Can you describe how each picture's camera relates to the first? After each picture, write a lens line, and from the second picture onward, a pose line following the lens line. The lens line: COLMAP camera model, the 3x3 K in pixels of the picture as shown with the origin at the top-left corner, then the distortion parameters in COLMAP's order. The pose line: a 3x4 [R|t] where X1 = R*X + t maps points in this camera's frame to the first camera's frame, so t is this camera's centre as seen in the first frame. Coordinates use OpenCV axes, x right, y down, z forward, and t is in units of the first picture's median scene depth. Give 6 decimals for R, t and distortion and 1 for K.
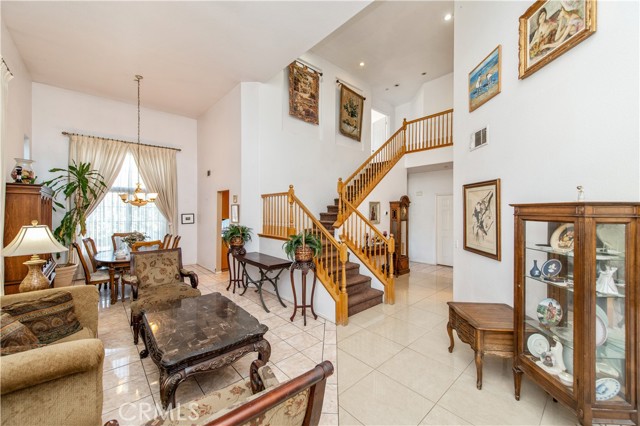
lens RADIAL K [[251.6, 0, 317.2], [0, 251.6, 213.6], [0, 0, 1]] dist [0.006777, -0.000032]
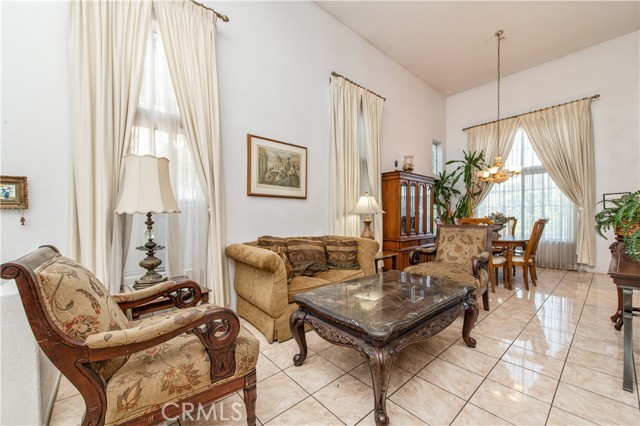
lens RADIAL K [[251.6, 0, 317.2], [0, 251.6, 213.6], [0, 0, 1]] dist [0.006777, -0.000032]
pose [[-0.005986, -0.007539, -0.999954, 0.153142], [-0.006724, 0.999949, -0.007499, 0.080751], [0.999959, 0.006679, -0.006037, 0.356979]]
